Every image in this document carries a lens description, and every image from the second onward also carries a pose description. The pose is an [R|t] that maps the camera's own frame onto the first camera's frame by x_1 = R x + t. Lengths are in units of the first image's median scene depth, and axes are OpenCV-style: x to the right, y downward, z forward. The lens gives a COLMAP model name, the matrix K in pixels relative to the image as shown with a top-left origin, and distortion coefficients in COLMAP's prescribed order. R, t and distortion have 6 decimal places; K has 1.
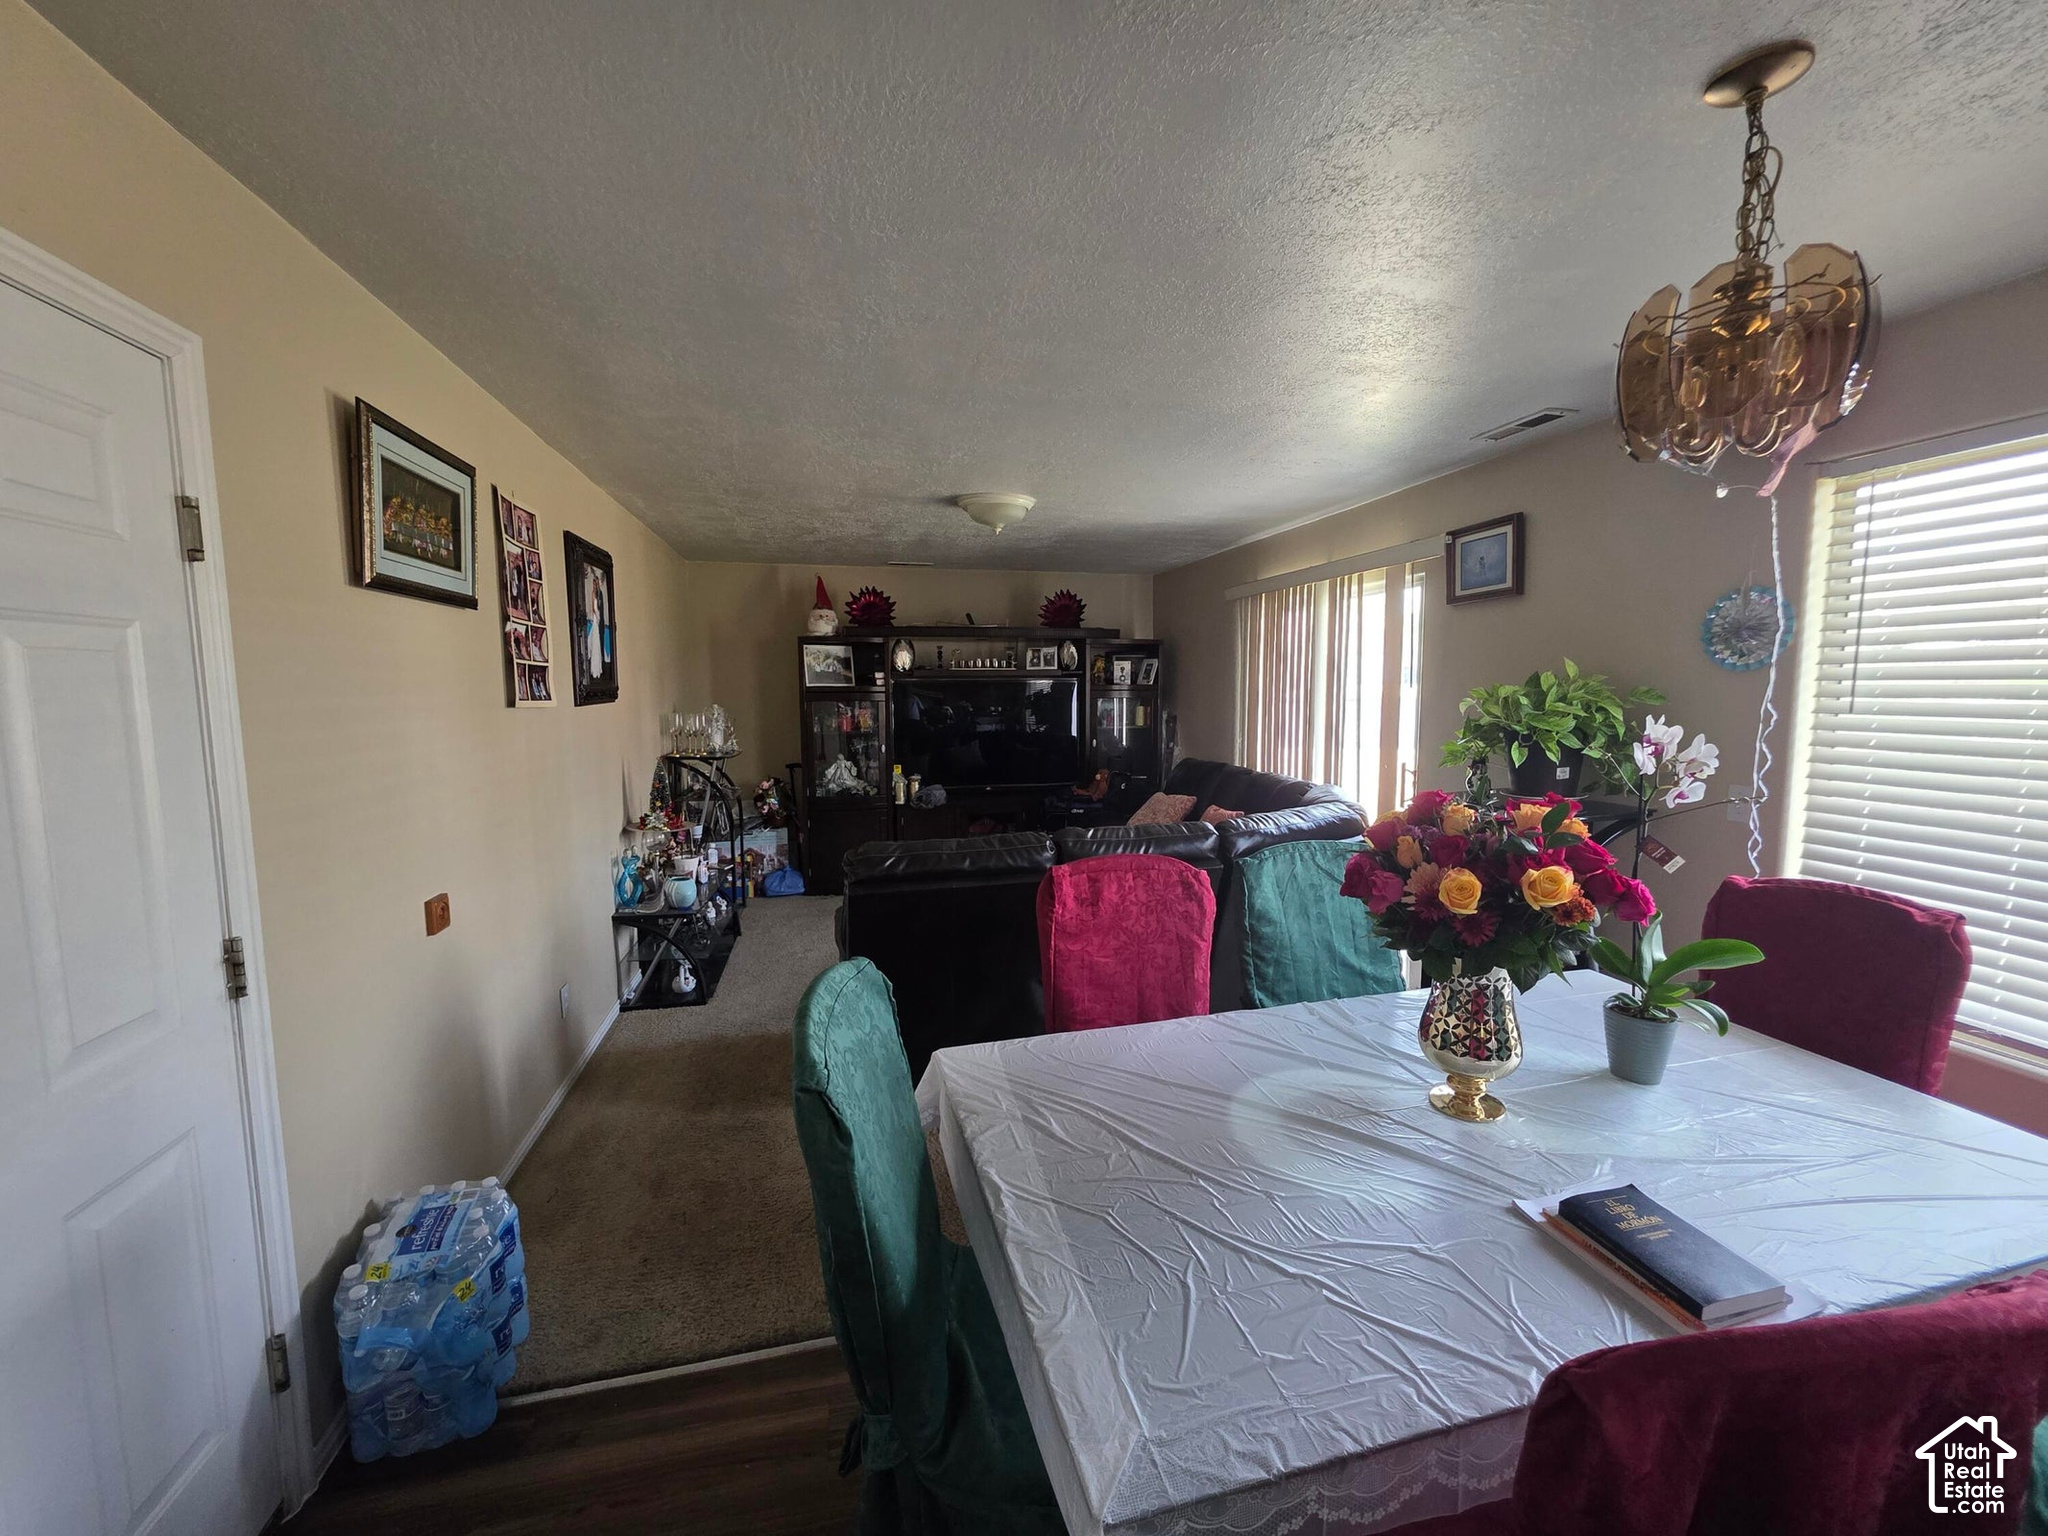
lens RADIAL K [[814.8, 0, 1039.8], [0, 814.8, 763.1], [0, 0, 1]] dist [0.005073, 0.000270]
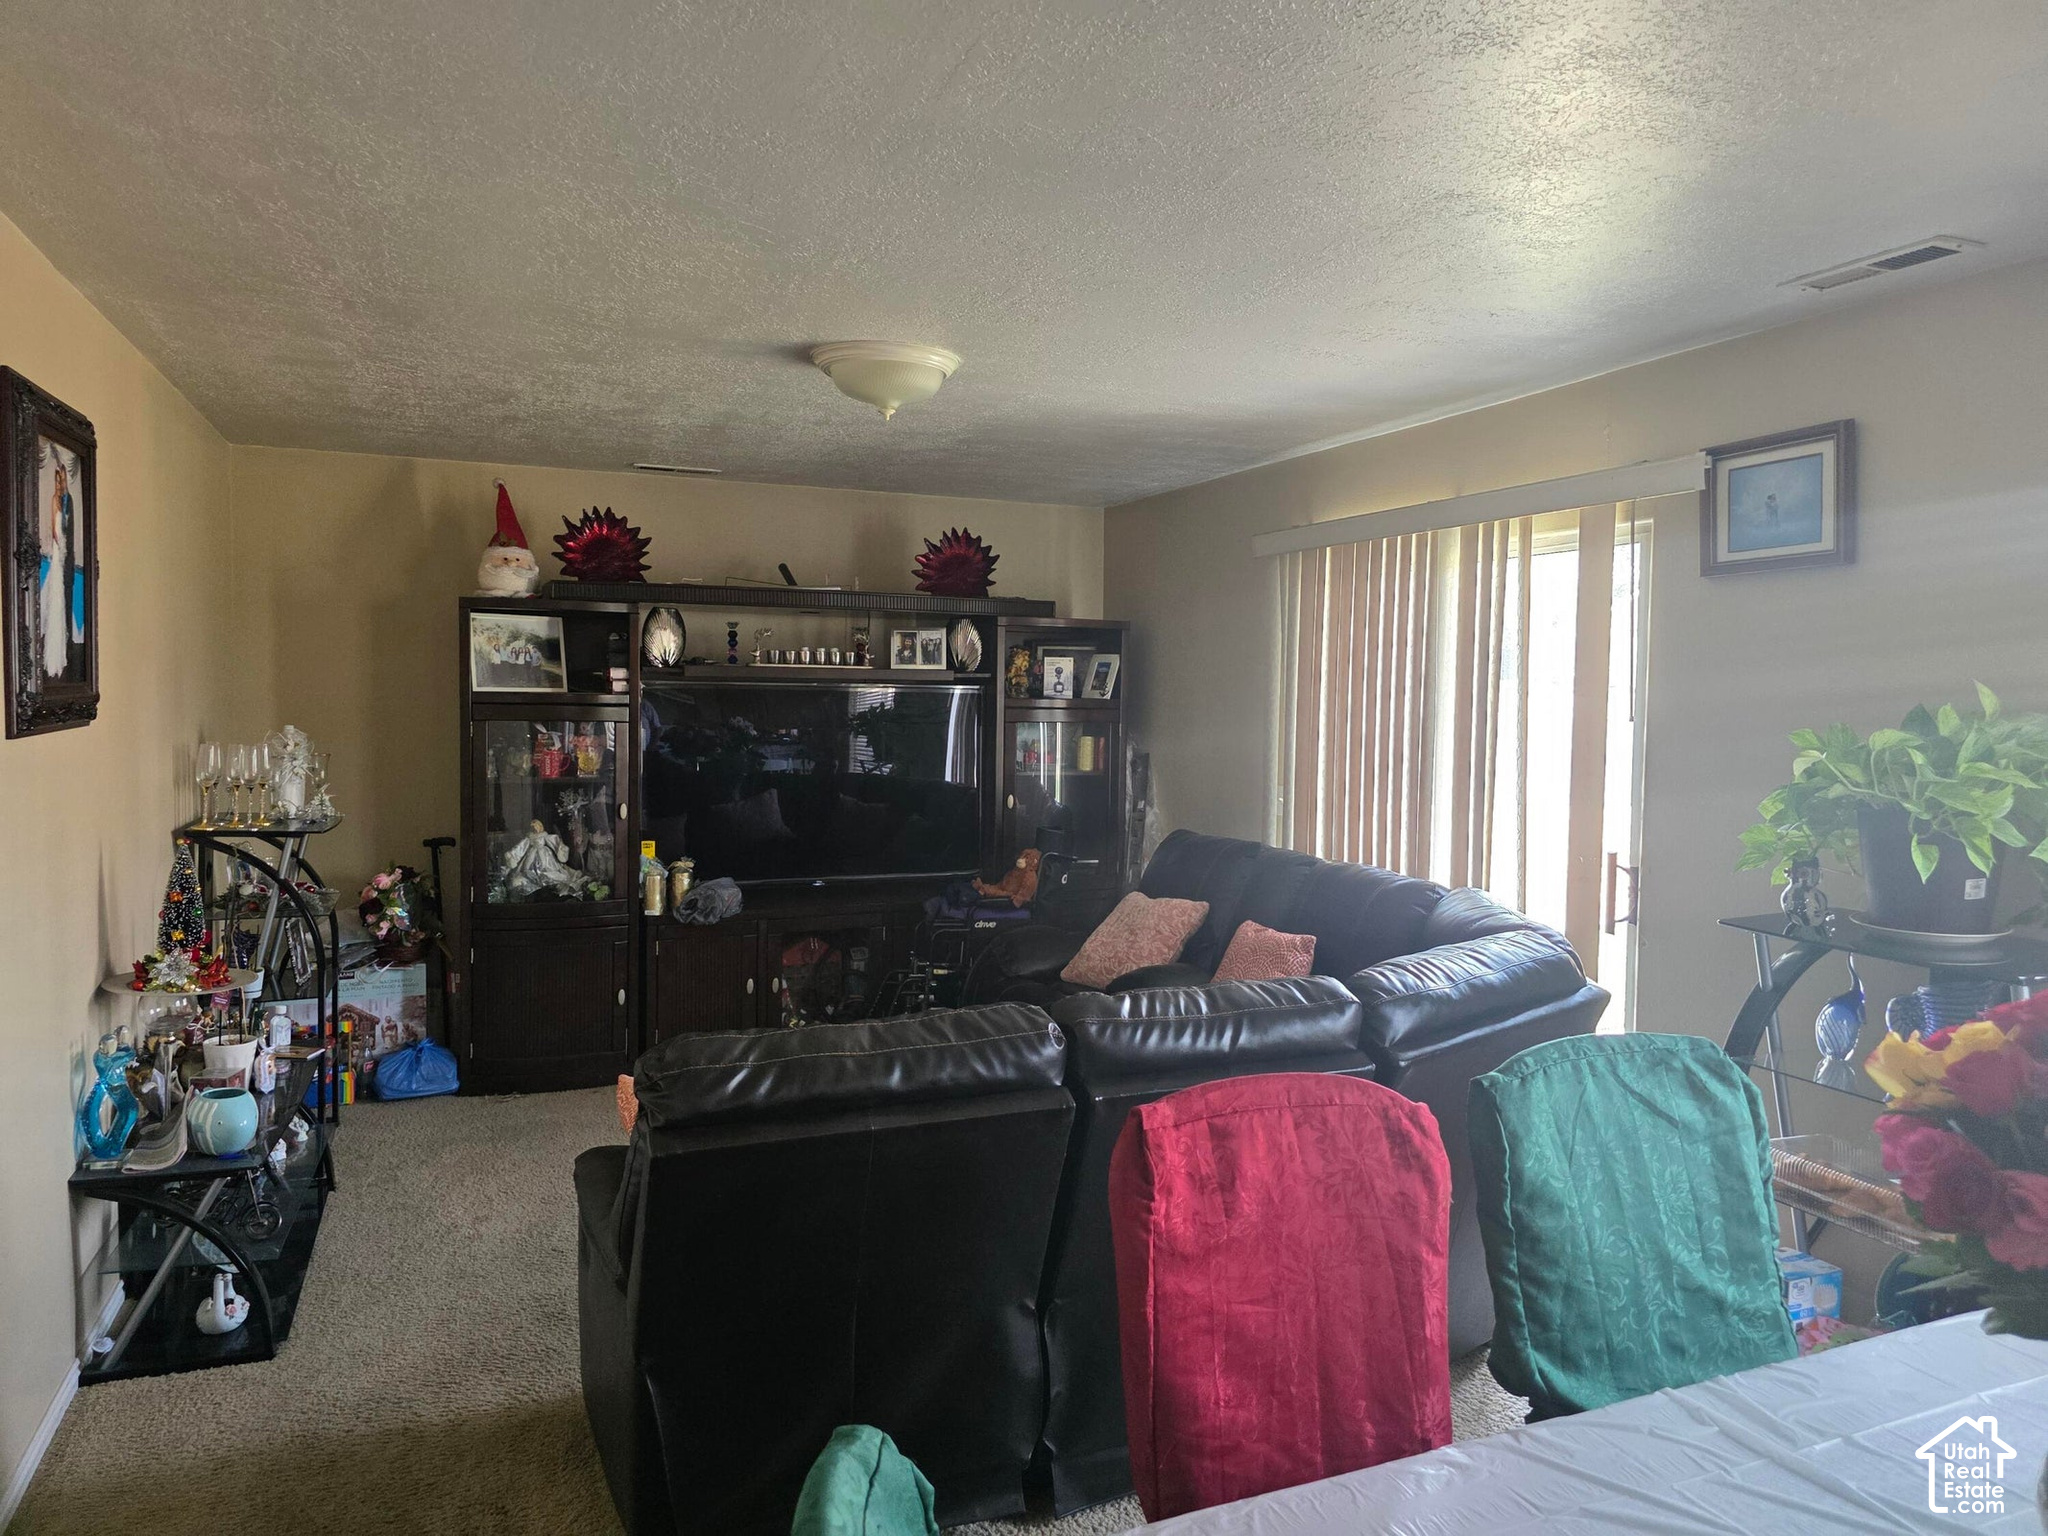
lens RADIAL K [[1379.2, 0, 1037.7], [0, 1379.2, 758.5], [0, 0, 1]] dist [0.059991, -0.052604]
pose [[0.990029, 0.011273, 0.140415, -0.081583], [-0.005049, 0.998992, -0.044604, -0.020785], [-0.140776, 0.043451, 0.989087, 0.103598]]
